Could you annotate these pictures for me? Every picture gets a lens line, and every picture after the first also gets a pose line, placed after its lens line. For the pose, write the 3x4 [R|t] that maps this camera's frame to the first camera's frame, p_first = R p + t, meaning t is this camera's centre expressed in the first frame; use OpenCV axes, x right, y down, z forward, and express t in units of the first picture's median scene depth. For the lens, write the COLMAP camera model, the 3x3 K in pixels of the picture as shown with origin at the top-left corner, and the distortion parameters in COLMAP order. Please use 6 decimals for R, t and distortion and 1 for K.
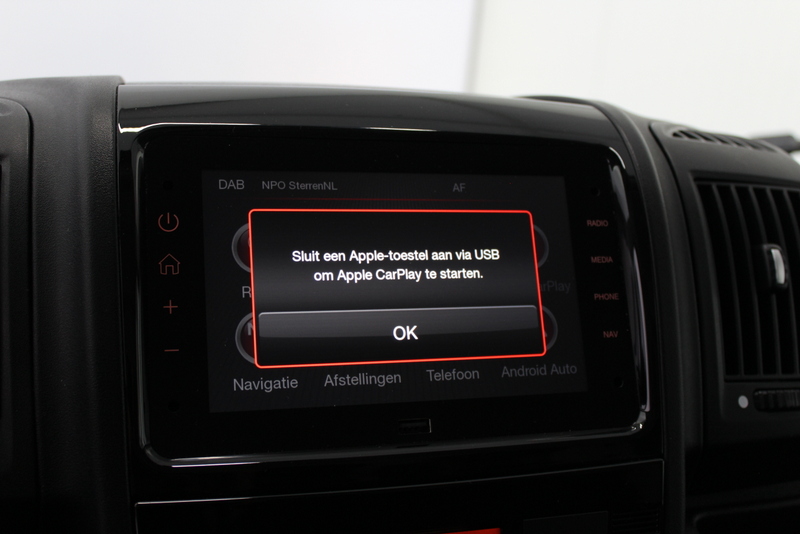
lens RADIAL K [[906.0, 0, 401.6], [0, 906.0, 265.5], [0, 0, 1]] dist [-0.053344, 0.000000]
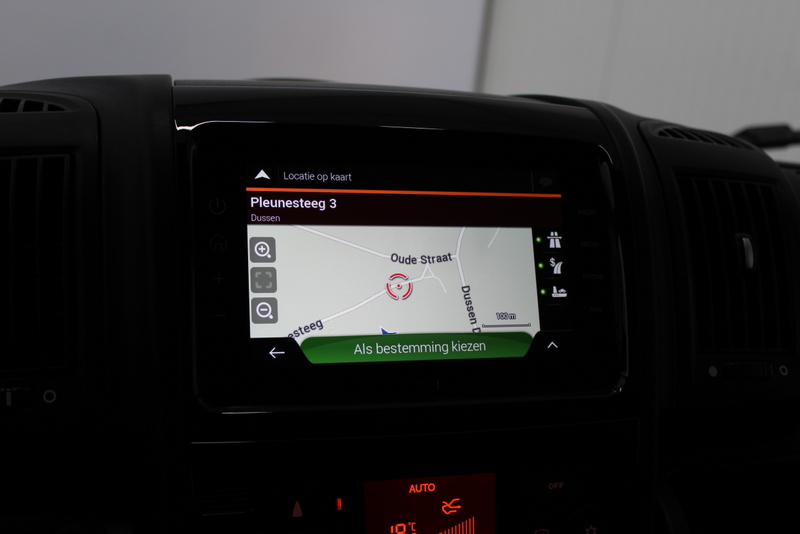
lens RADIAL K [[906.0, 0, 397.0], [0, 906.0, 265.1], [0, 0, 1]] dist [-0.053344, 0.000000]
pose [[0.999772, 0.017213, -0.012666, -0.007807], [-0.016915, 0.999586, 0.023289, -0.002495], [0.013062, -0.023069, 0.999649, -0.142800]]
